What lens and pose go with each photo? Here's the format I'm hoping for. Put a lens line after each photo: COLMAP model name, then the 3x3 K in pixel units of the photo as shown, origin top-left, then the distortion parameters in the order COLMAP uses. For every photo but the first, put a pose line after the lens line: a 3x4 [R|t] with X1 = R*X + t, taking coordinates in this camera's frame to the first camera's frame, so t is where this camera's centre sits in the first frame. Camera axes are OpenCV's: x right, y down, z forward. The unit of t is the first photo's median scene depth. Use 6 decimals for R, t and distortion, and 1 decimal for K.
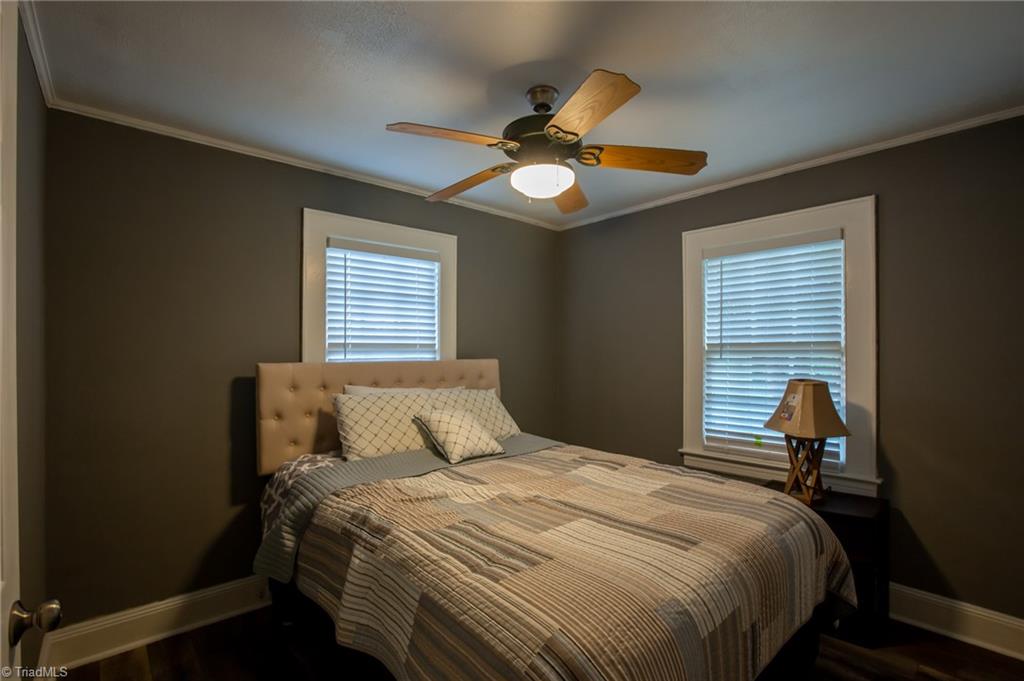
lens RADIAL K [[486.6, 0, 509.0], [0, 486.6, 329.3], [0, 0, 1]] dist [-0.032293, 0.000156]
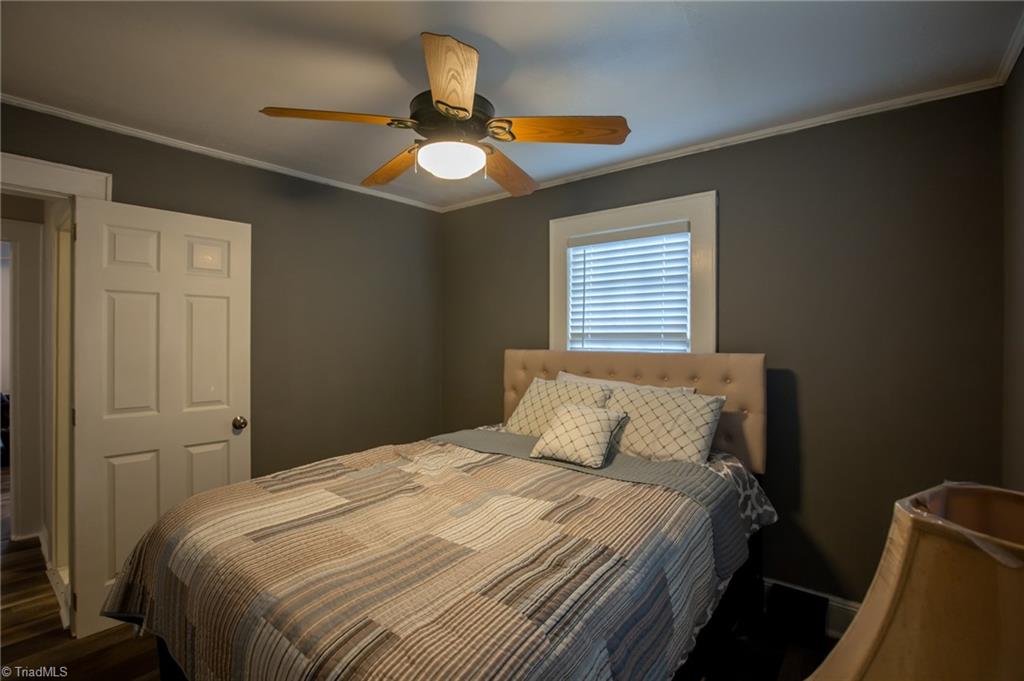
lens RADIAL K [[486.6, 0, 509.0], [0, 486.6, 329.3], [0, 0, 1]] dist [-0.032293, 0.000156]
pose [[0.122211, -0.010020, -0.992454, 0.723660], [0.039389, 0.999210, -0.005237, 0.019244], [0.991722, -0.038452, 0.122509, 0.713596]]
